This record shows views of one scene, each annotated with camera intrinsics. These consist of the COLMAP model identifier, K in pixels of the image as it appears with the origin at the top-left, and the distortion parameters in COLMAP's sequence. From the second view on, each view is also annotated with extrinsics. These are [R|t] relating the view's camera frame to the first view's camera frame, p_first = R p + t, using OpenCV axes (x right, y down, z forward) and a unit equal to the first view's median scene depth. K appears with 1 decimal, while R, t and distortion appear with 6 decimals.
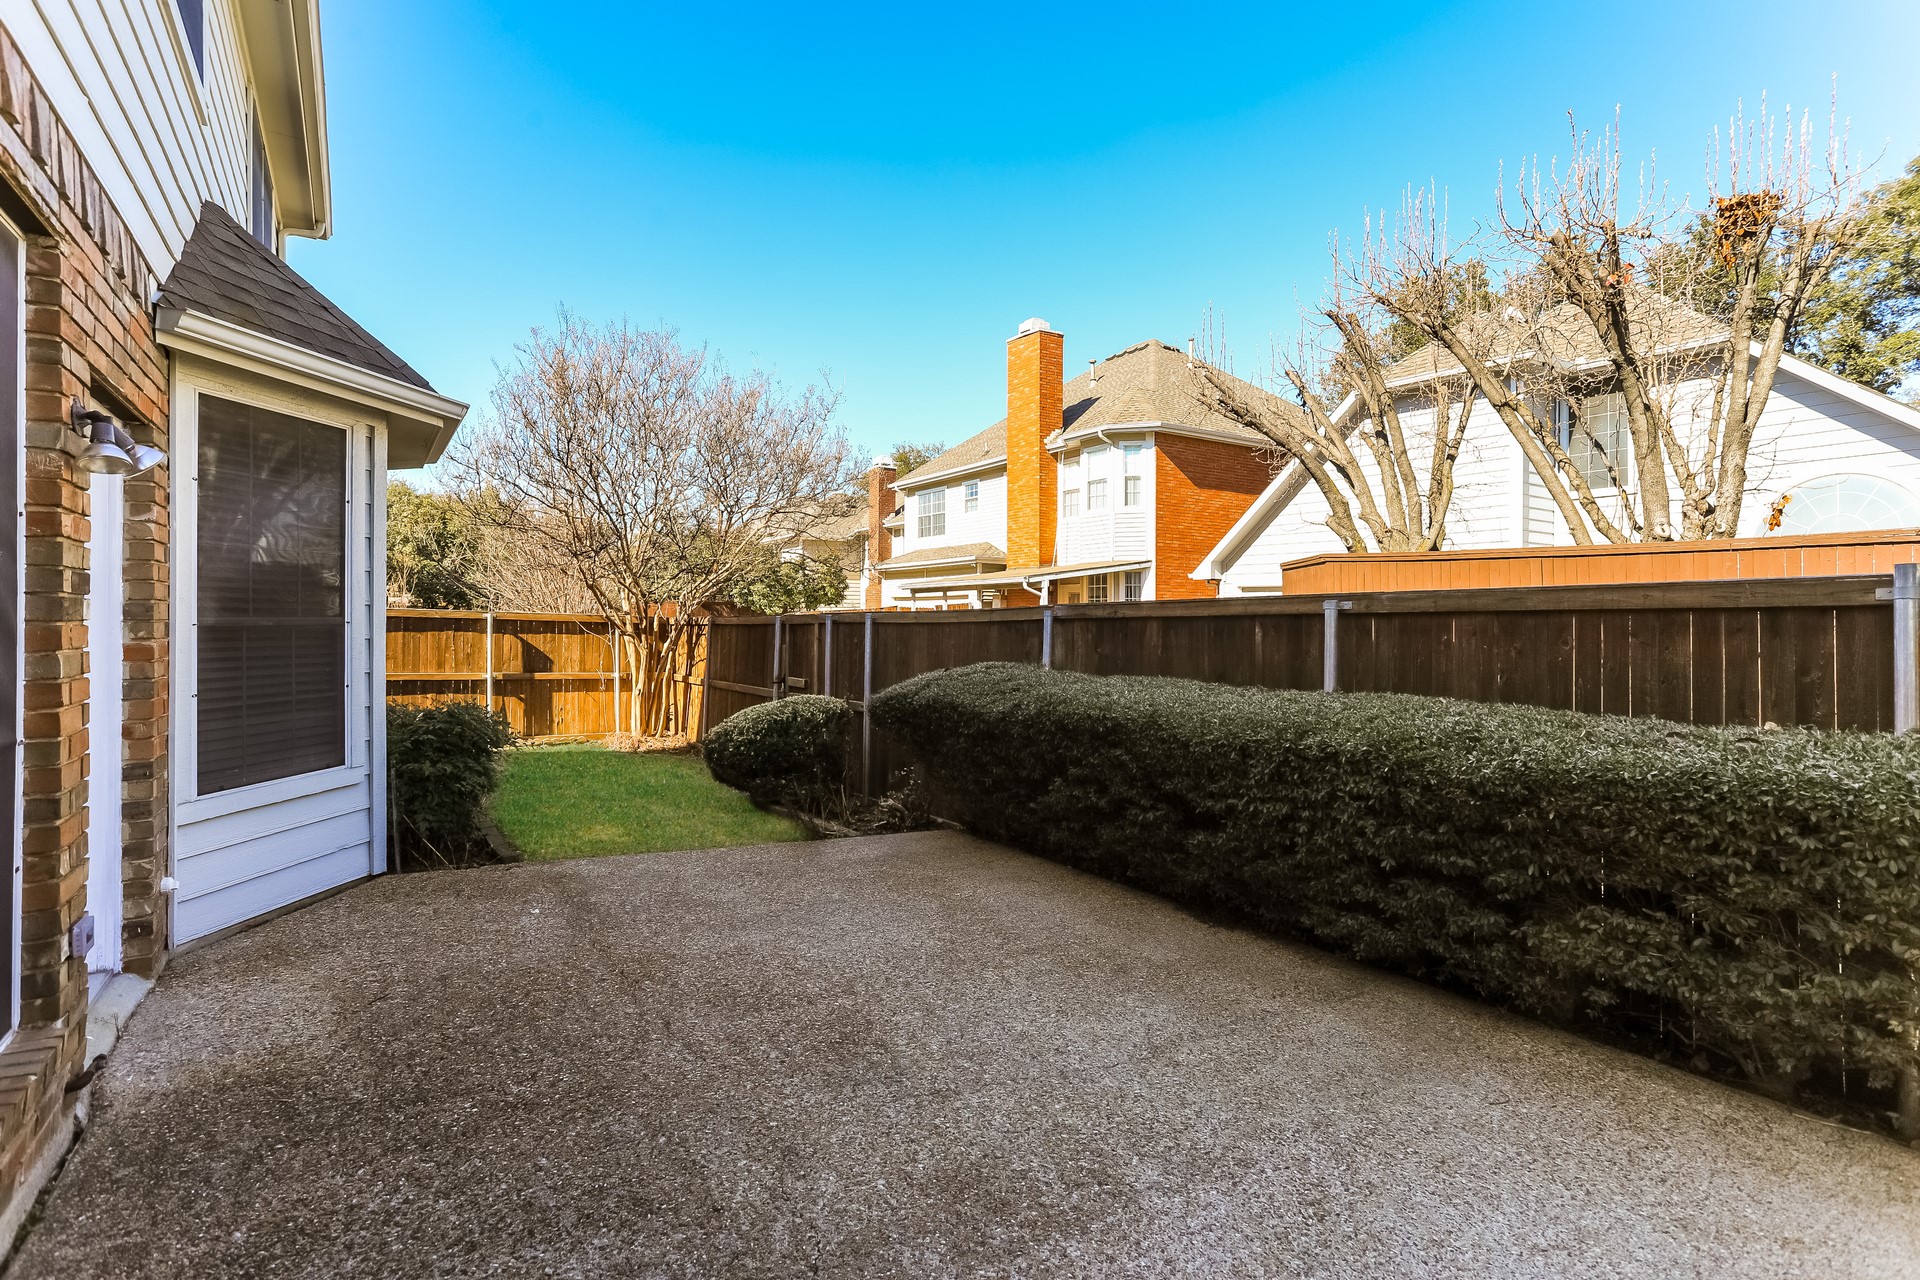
lens RADIAL K [[919.2, 0, 965.6], [0, 919.2, 610.8], [0, 0, 1]] dist [-0.049585, 0.029837]
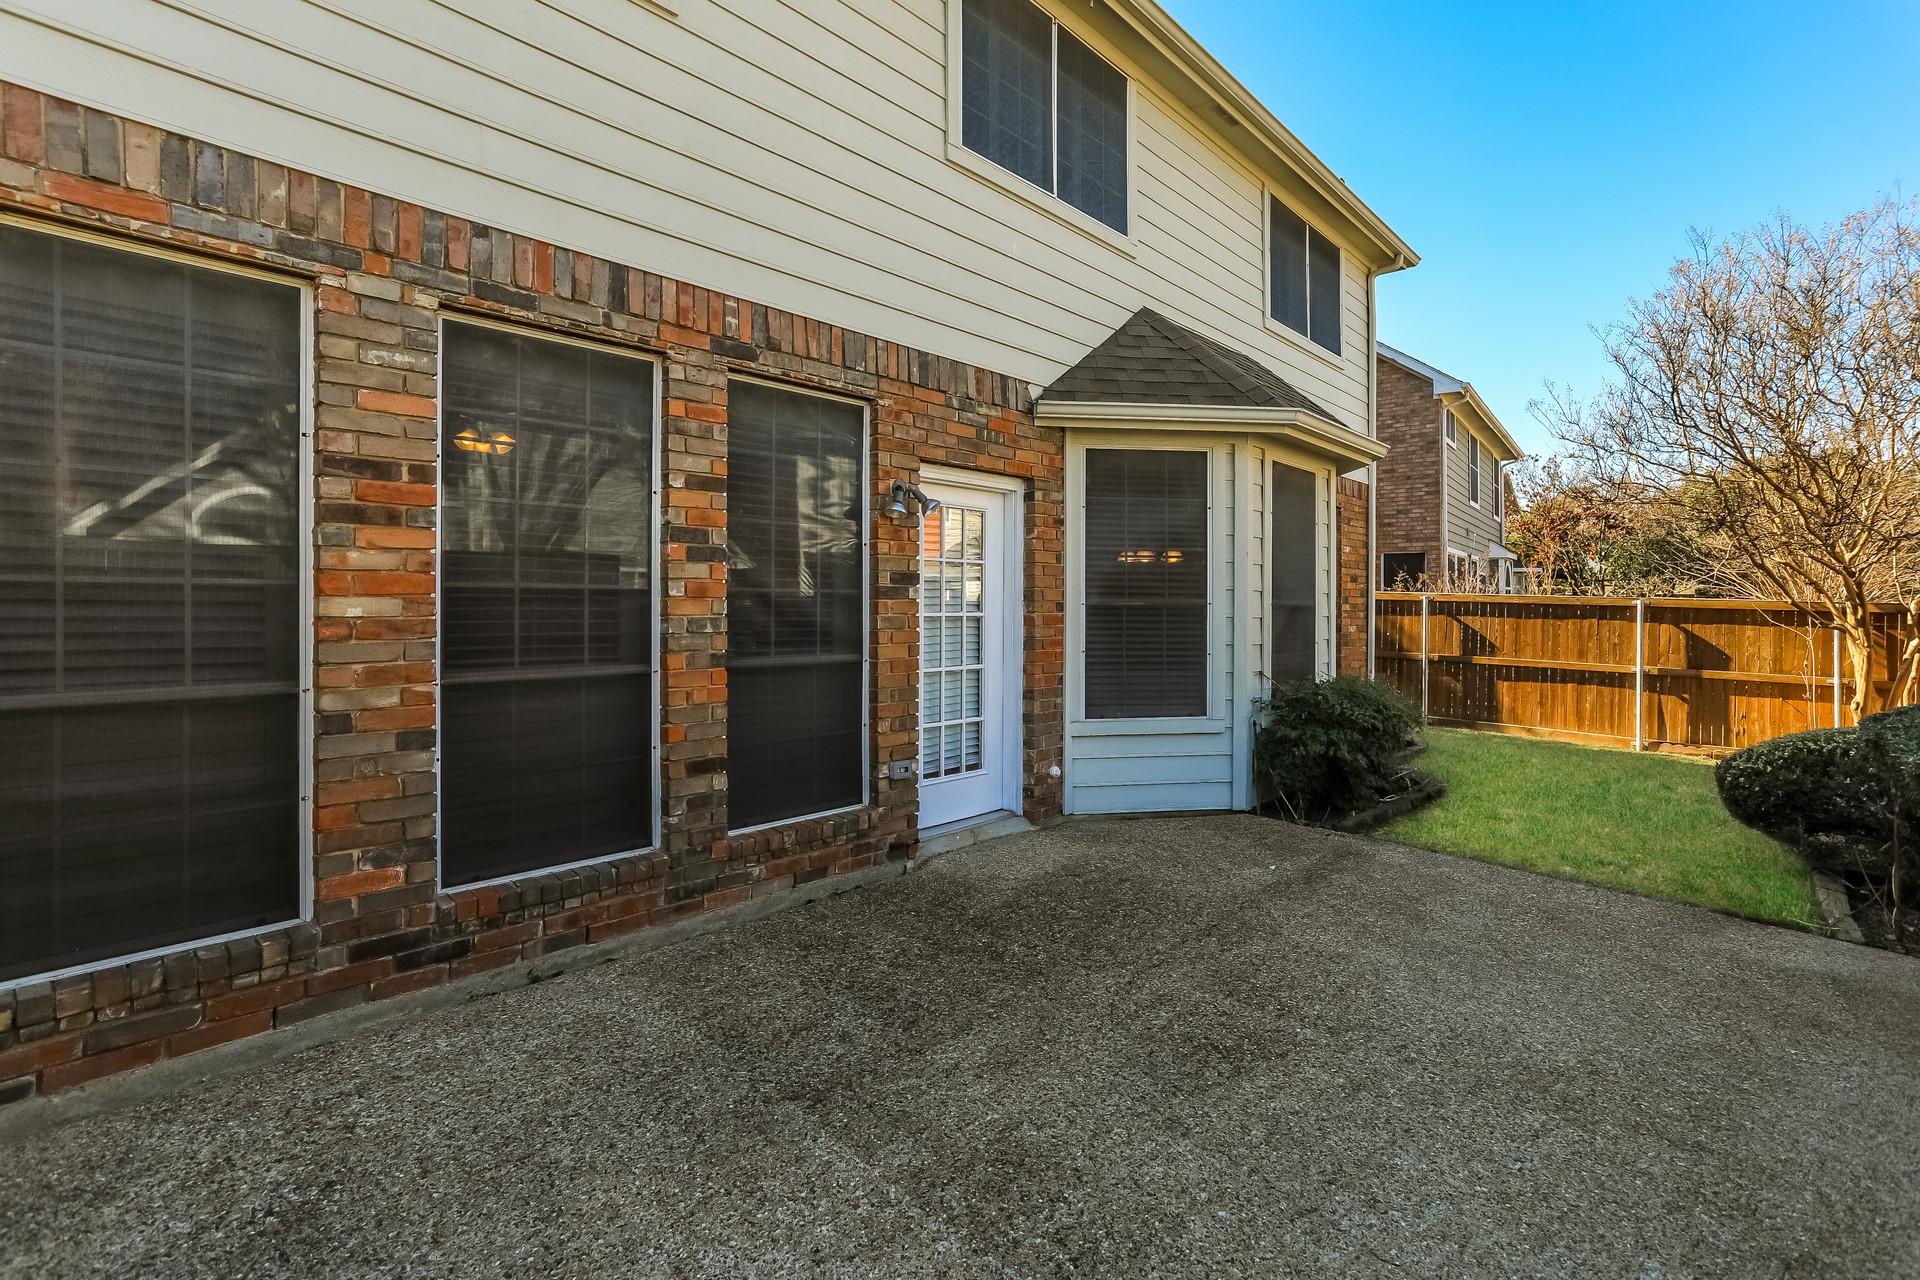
lens RADIAL K [[919.2, 0, 965.6], [0, 919.2, 610.8], [0, 0, 1]] dist [-0.049585, 0.029837]
pose [[0.252000, 0.004785, -0.967715, 0.481613], [0.004505, 0.999971, 0.006117, 0.013666], [0.967717, -0.005901, 0.251971, 0.360110]]
